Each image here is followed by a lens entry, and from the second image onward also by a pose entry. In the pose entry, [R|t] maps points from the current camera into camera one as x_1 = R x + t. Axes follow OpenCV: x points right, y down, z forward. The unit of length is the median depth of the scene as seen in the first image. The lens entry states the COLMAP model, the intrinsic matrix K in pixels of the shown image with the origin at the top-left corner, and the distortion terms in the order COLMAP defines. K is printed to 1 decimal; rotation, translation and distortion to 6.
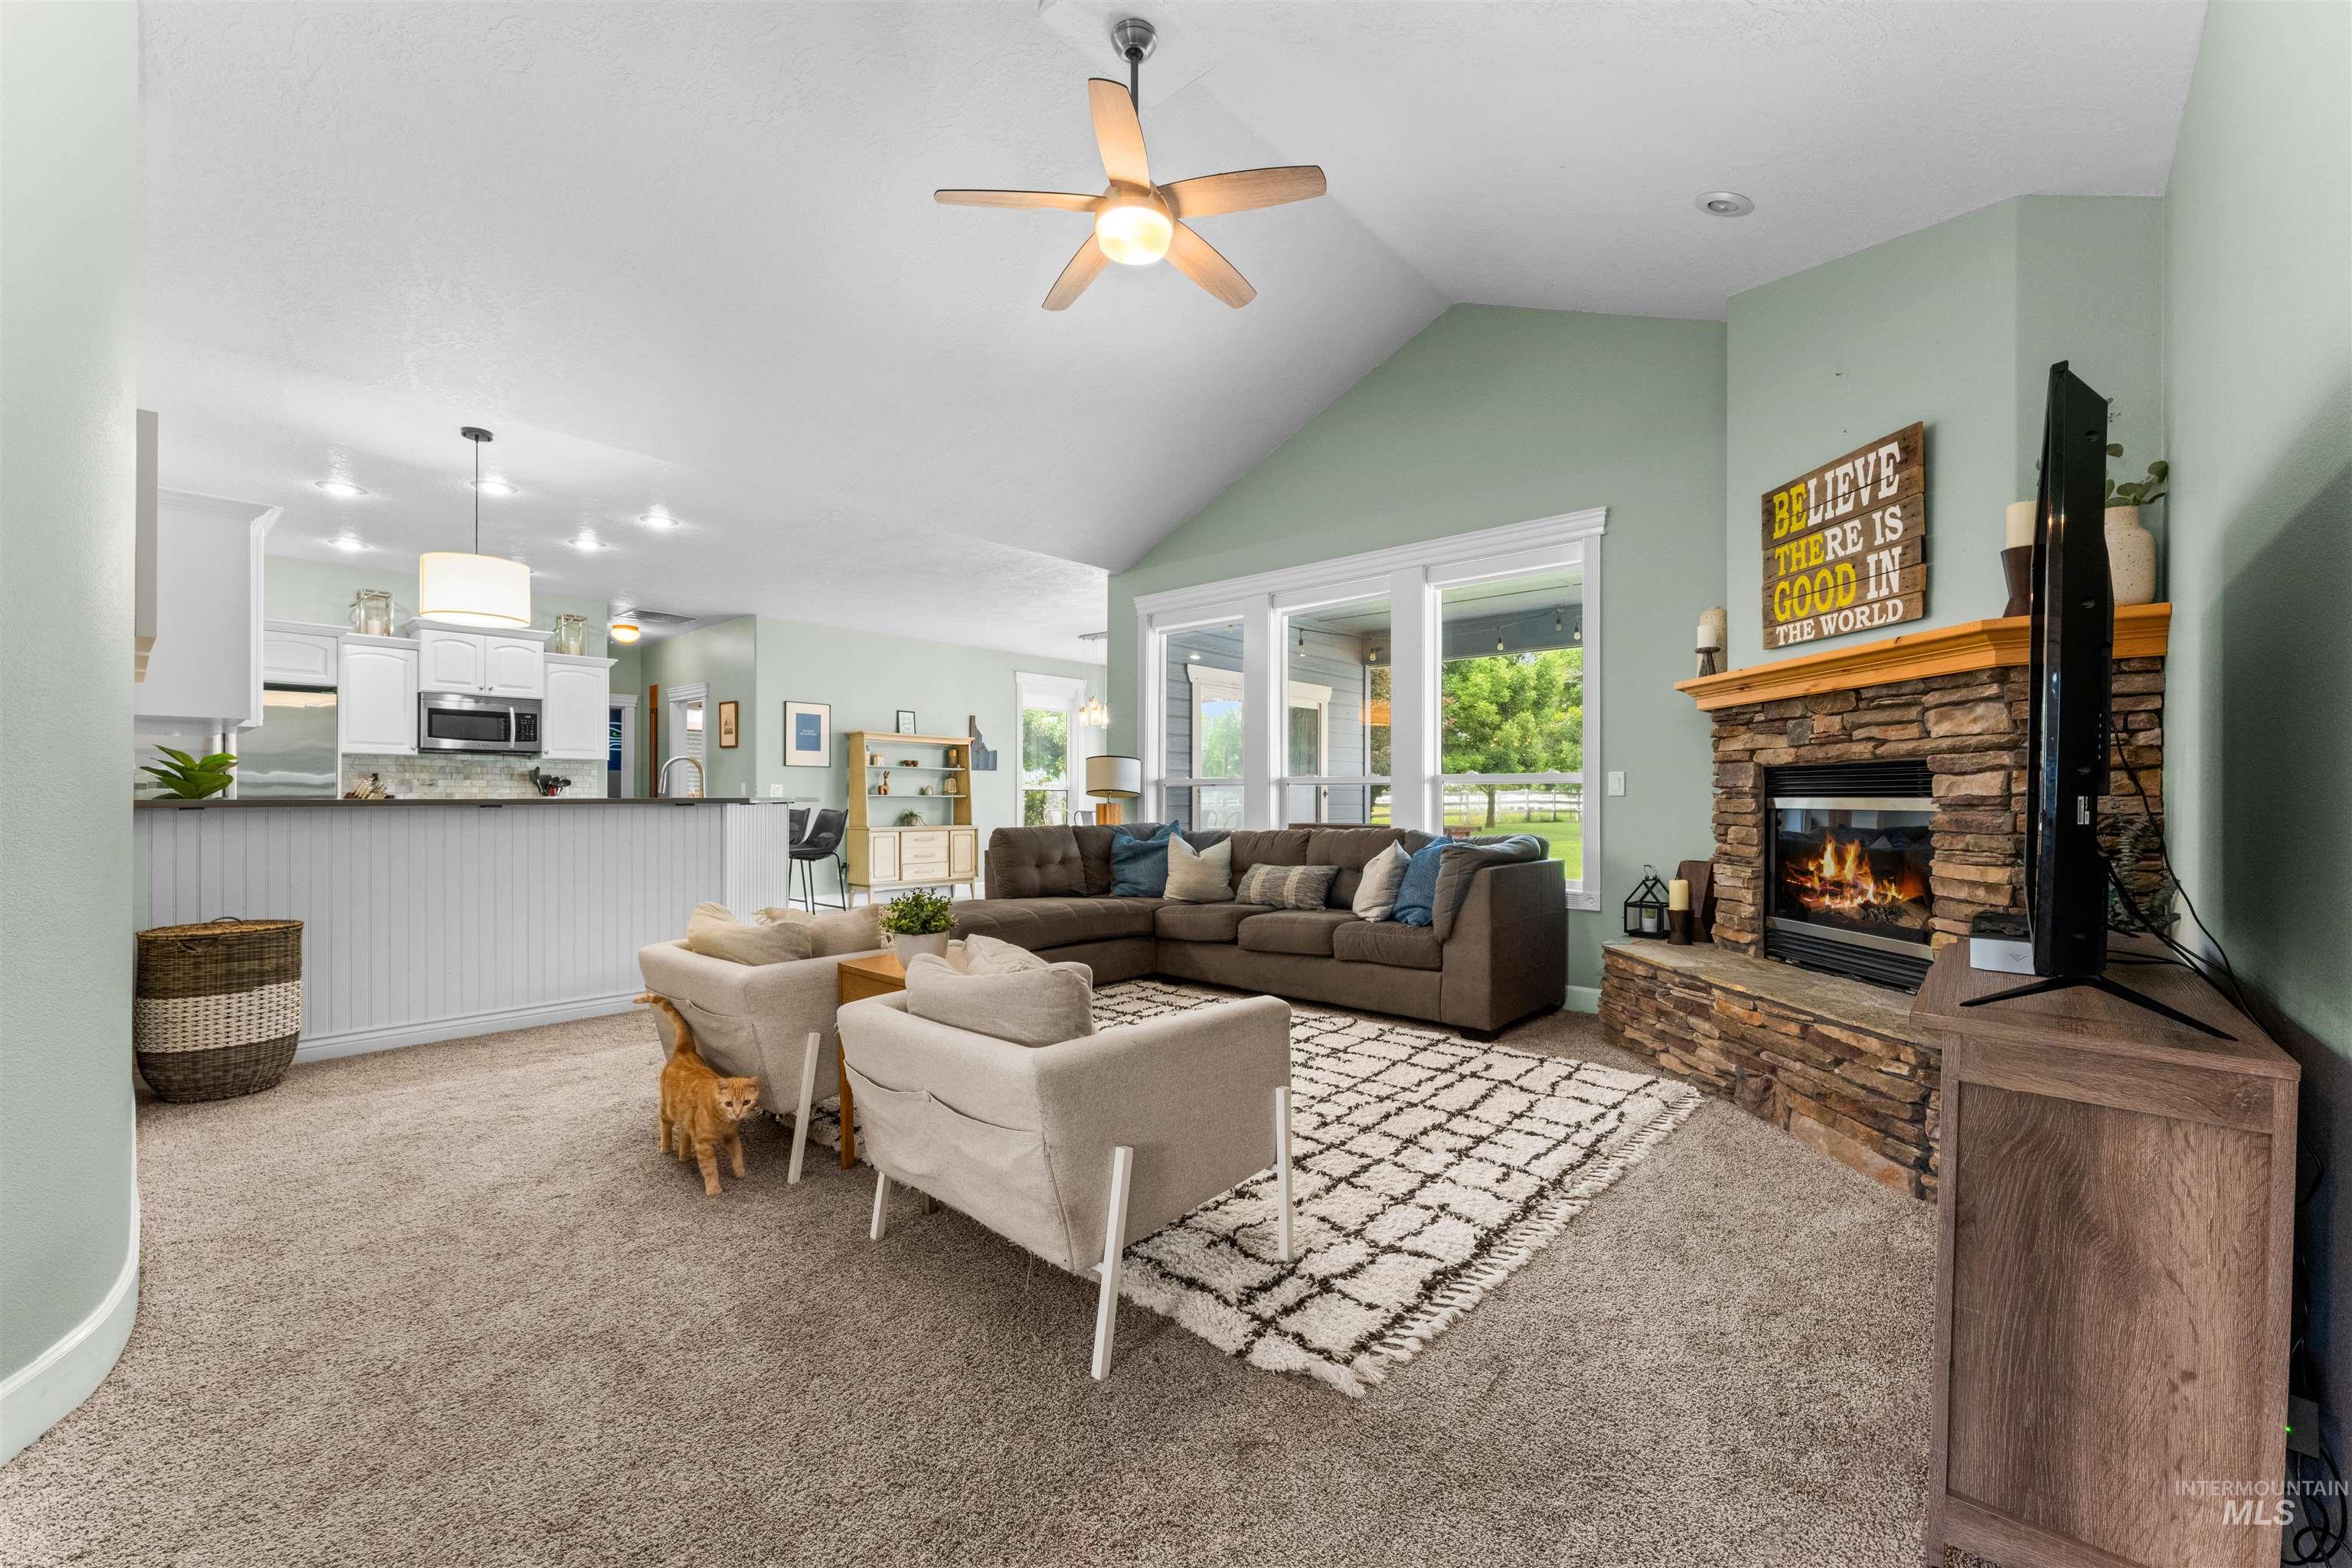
lens RADIAL K [[941.2, 0, 1182.0], [0, 941.2, 806.1], [0, 0, 1]] dist [-0.000767, -0.000574]
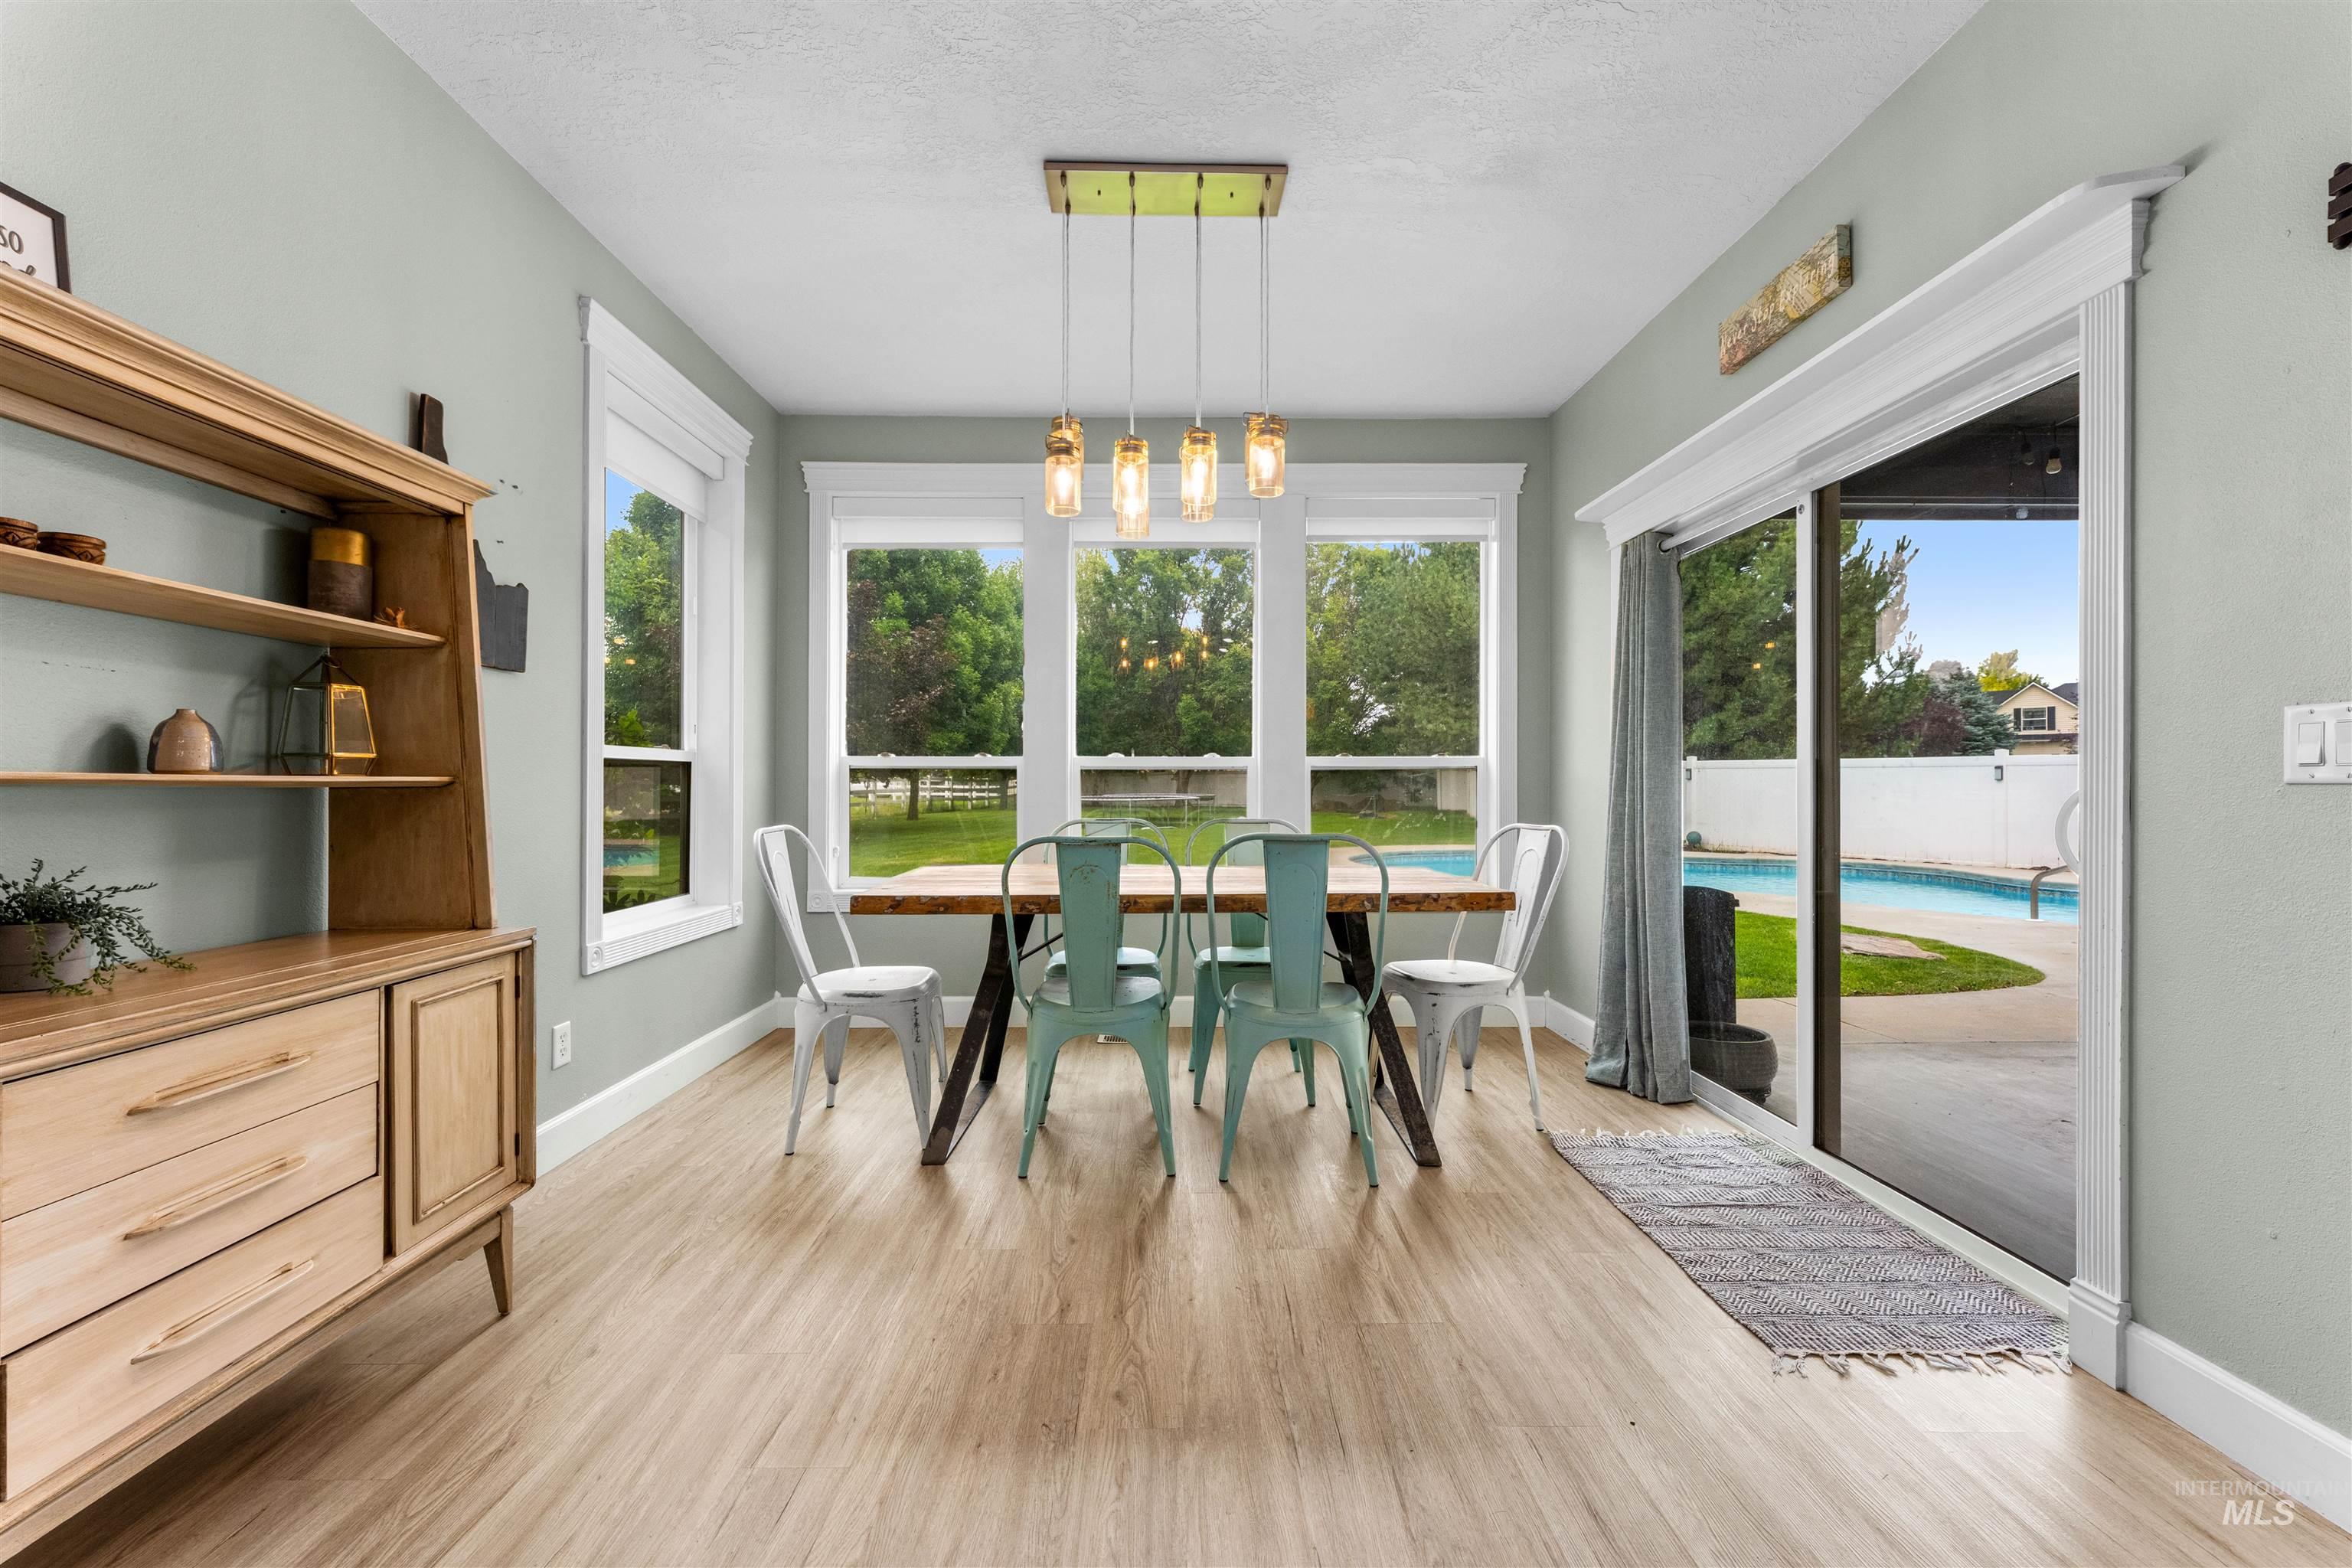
lens RADIAL K [[941.2, 0, 1179.0], [0, 941.2, 785.4], [0, 0, 1]] dist [-0.000767, -0.000574]
pose [[0.739865, 0.000501, 0.672755, -0.707501], [0.005106, 0.999967, -0.006360, -0.020279], [-0.672736, 0.008140, 0.739838, 2.145667]]
